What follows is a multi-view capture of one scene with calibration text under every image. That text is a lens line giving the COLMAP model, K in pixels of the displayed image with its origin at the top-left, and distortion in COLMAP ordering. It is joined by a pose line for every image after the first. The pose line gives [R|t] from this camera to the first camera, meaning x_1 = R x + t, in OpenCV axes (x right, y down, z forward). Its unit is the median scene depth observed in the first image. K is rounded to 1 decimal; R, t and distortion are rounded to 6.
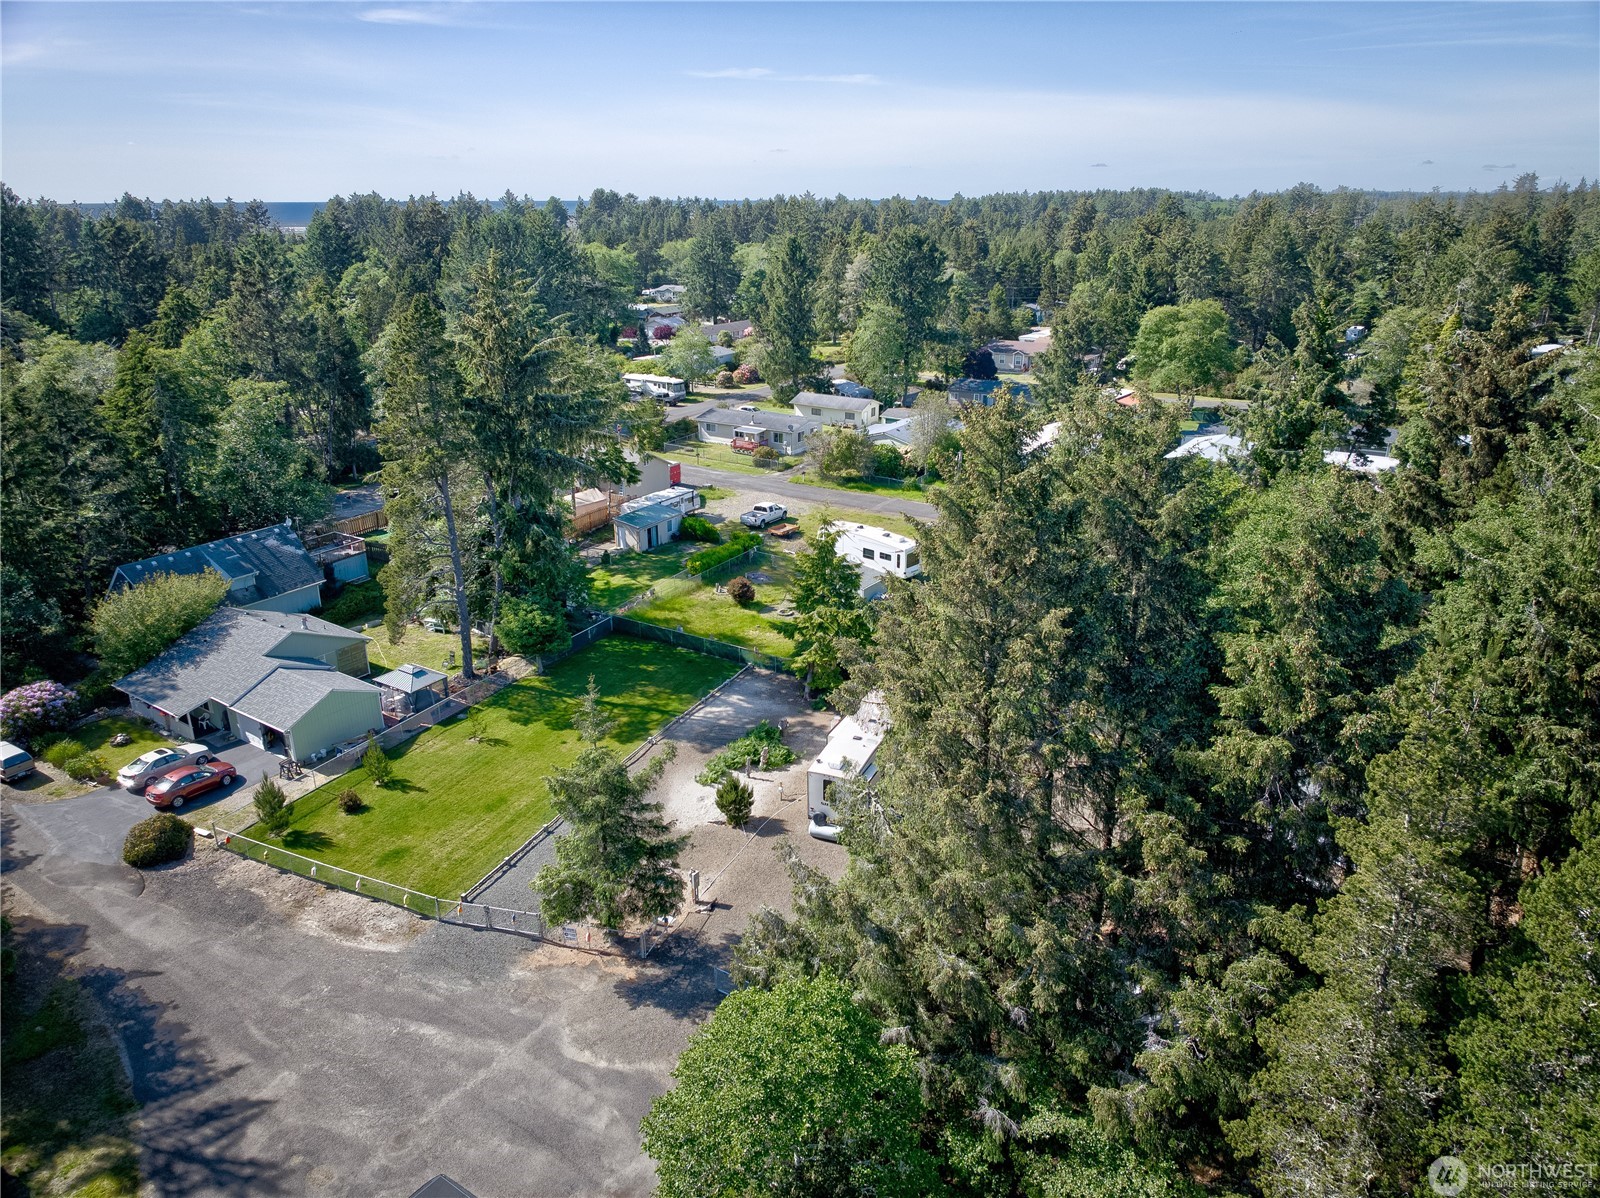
lens RADIAL K [[1096.2, 0, 800.0], [0, 1096.2, 599.0], [0, 0, 1]] dist [0.001905, -0.001103]
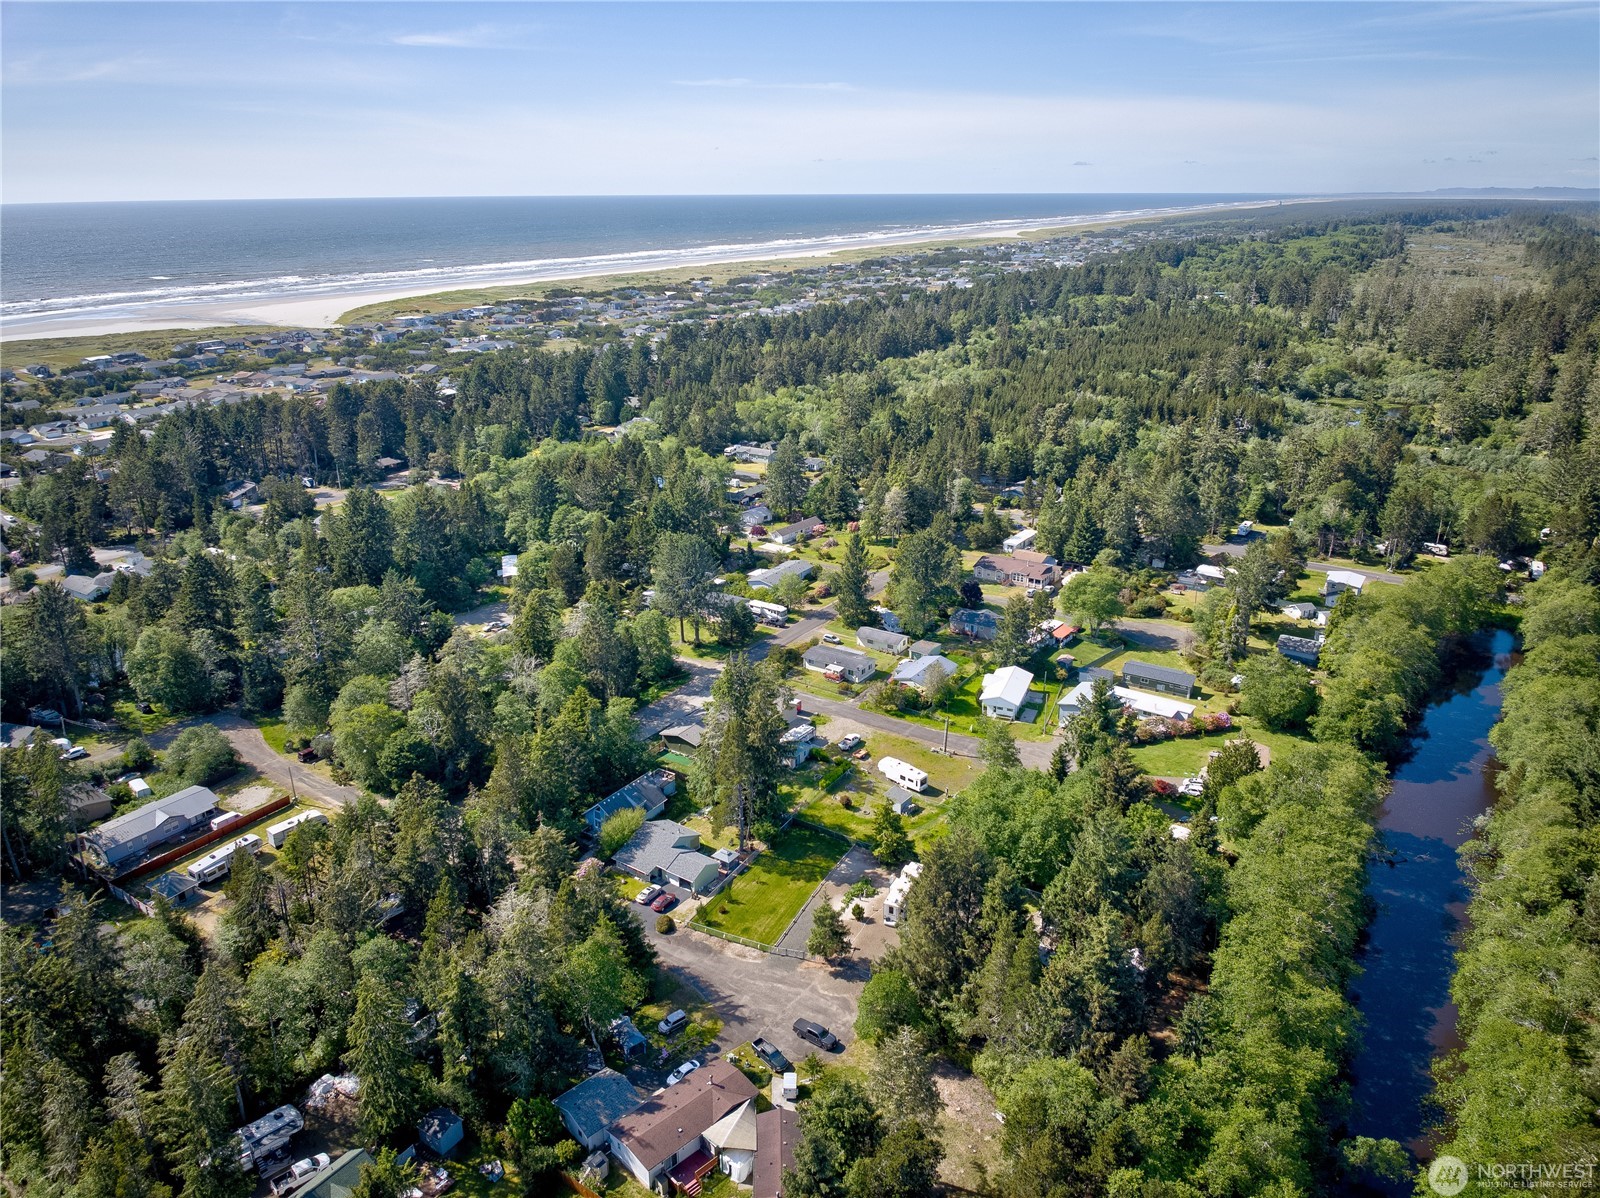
lens RADIAL K [[1157.0, 0, 800.0], [0, 1157.0, 599.0], [0, 0, 1]] dist [-0.005158, -0.000526]
pose [[0.999830, 0.005691, -0.017531, -0.141363], [-0.005444, 0.999885, 0.014125, -0.593223], [0.017609, -0.014027, 0.999747, -1.775460]]
